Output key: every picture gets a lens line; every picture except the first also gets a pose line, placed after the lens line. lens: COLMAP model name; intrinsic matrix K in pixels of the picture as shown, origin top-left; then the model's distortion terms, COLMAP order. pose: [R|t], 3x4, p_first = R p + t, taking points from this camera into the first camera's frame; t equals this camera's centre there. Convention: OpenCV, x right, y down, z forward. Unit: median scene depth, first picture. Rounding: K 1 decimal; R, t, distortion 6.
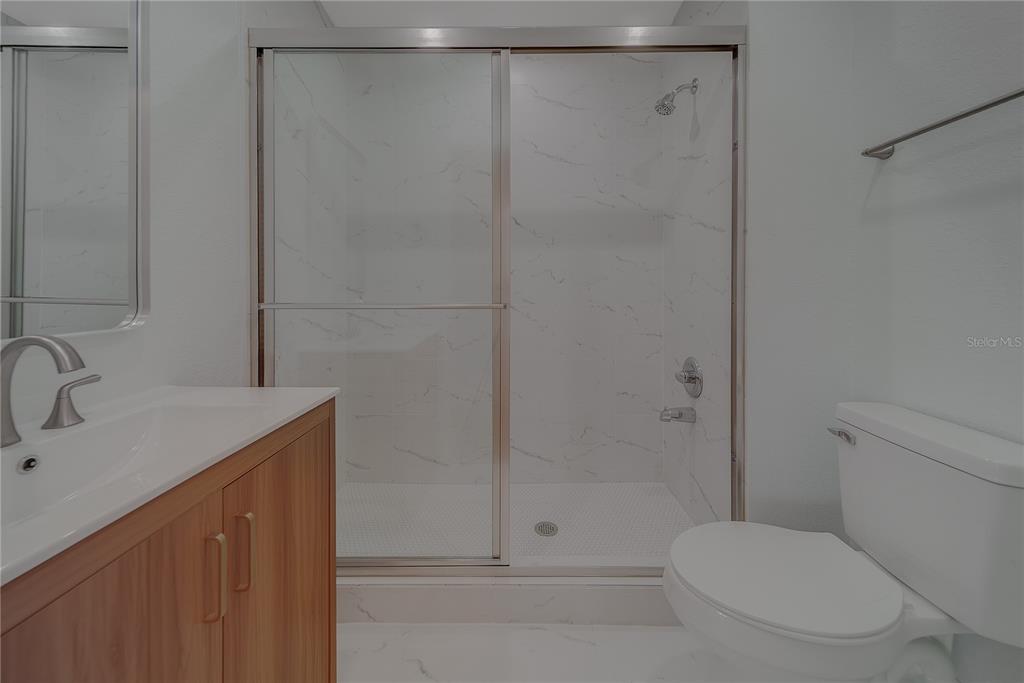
lens RADIAL K [[389.3, 0, 515.2], [0, 389.3, 288.8], [0, 0, 1]] dist [-0.000152, 0.000066]
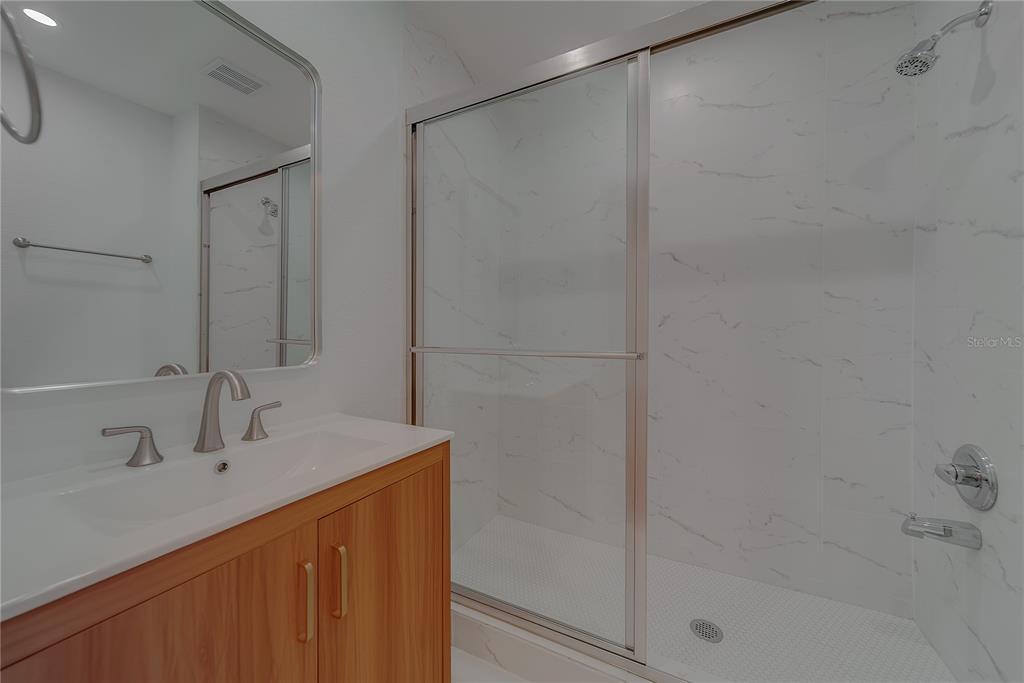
lens RADIAL K [[368.6, 0, 509.6], [0, 368.6, 333.9], [0, 0, 1]] dist [0.002978, 0.000146]
pose [[0.883839, 0.004693, -0.467768, 0.102952], [-0.003643, 0.999988, 0.003149, -0.005652], [0.467778, -0.001079, 0.883845, 0.171780]]
